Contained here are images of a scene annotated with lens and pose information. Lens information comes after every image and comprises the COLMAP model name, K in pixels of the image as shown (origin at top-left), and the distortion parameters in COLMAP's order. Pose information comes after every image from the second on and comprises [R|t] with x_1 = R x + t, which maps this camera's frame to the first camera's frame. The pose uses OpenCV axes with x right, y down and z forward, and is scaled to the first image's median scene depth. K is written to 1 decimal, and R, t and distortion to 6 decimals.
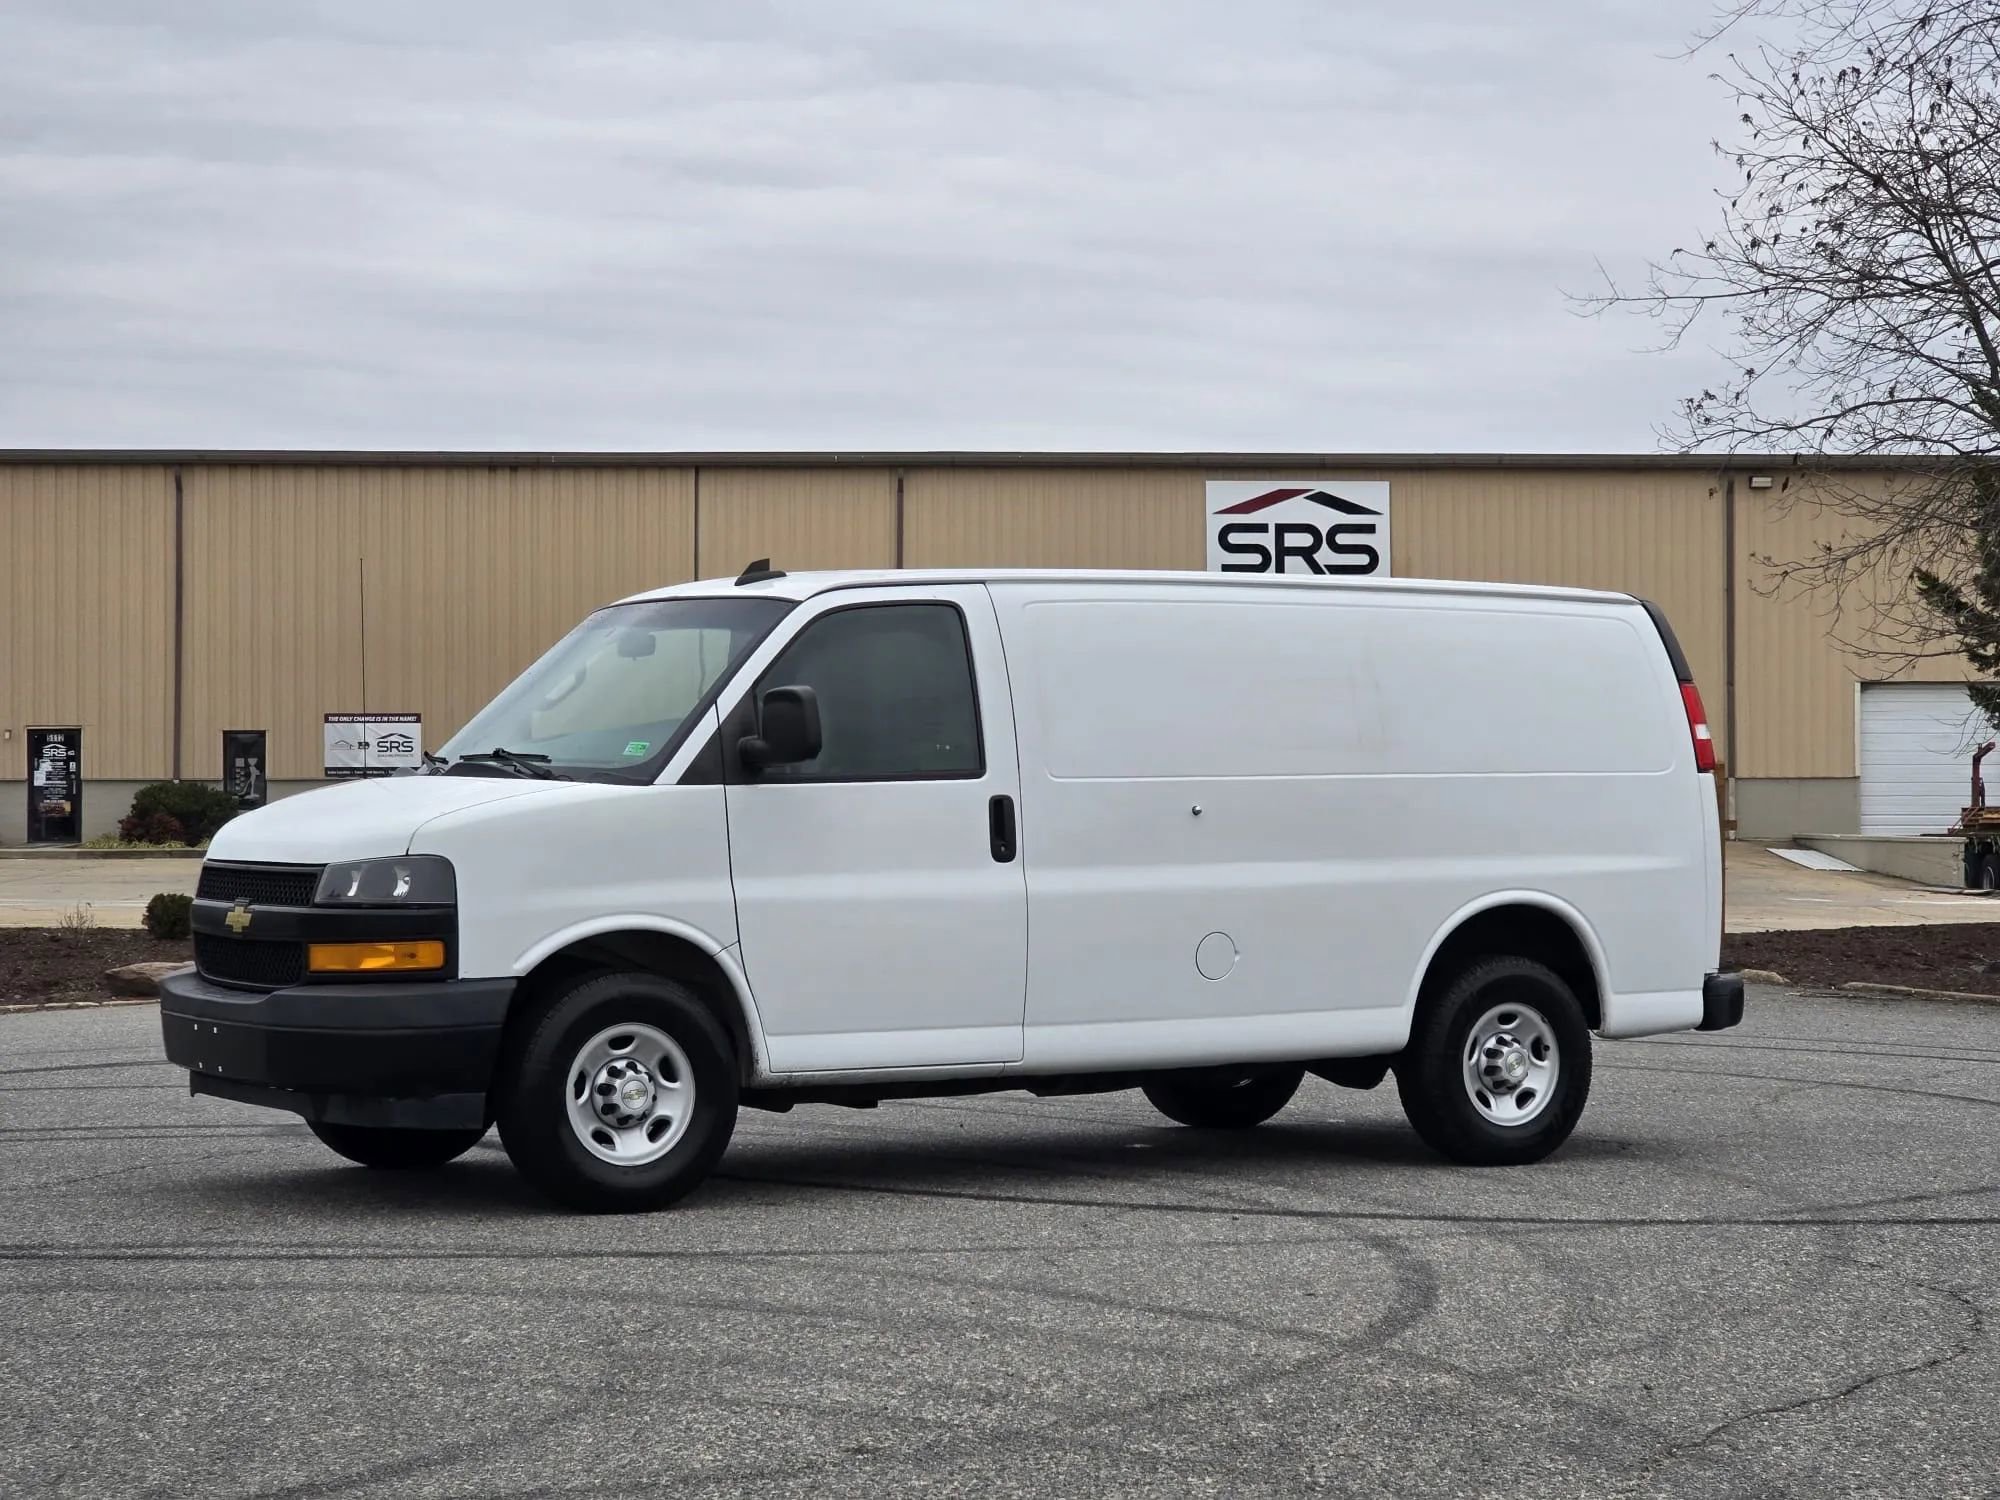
lens RADIAL K [[3757.7, 0, 1046.6], [0, 3757.7, 752.7], [0, 0, 1]] dist [-0.250798, 3.265174]
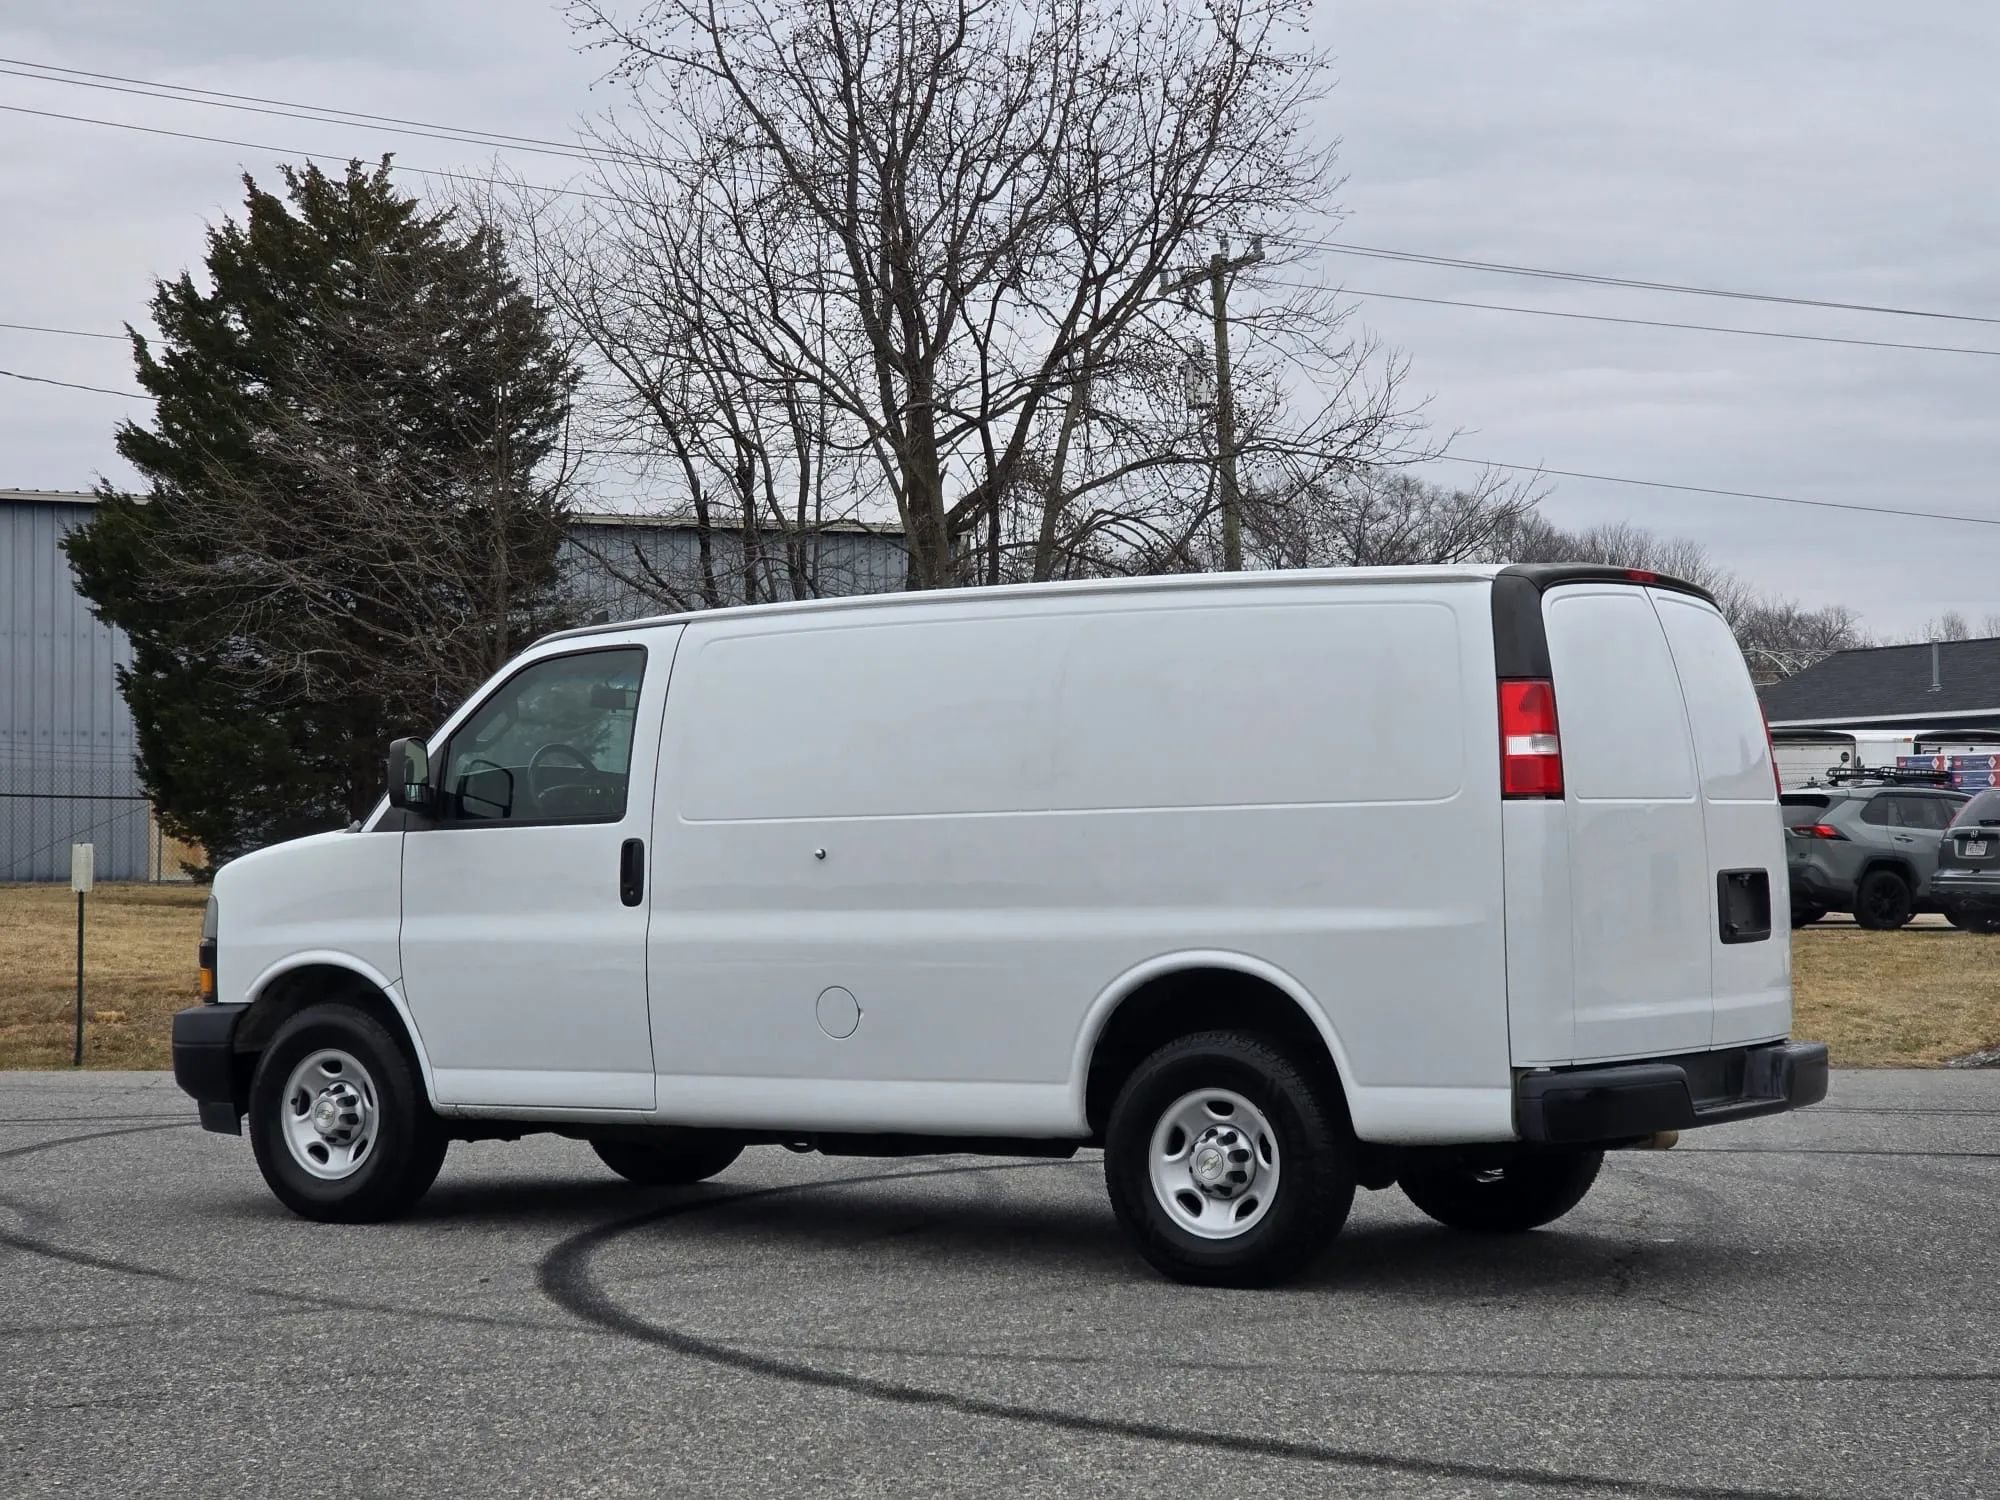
lens RADIAL K [[3853.2, 0, 1000.0], [0, 3853.2, 750.0], [0, 0, 1]] dist [-0.305393, 3.874337]
pose [[0.433209, -0.031132, -0.900756, 0.942032], [0.014426, 0.999515, -0.027607, 0.017193], [0.901178, -0.001035, 0.433448, 0.649236]]
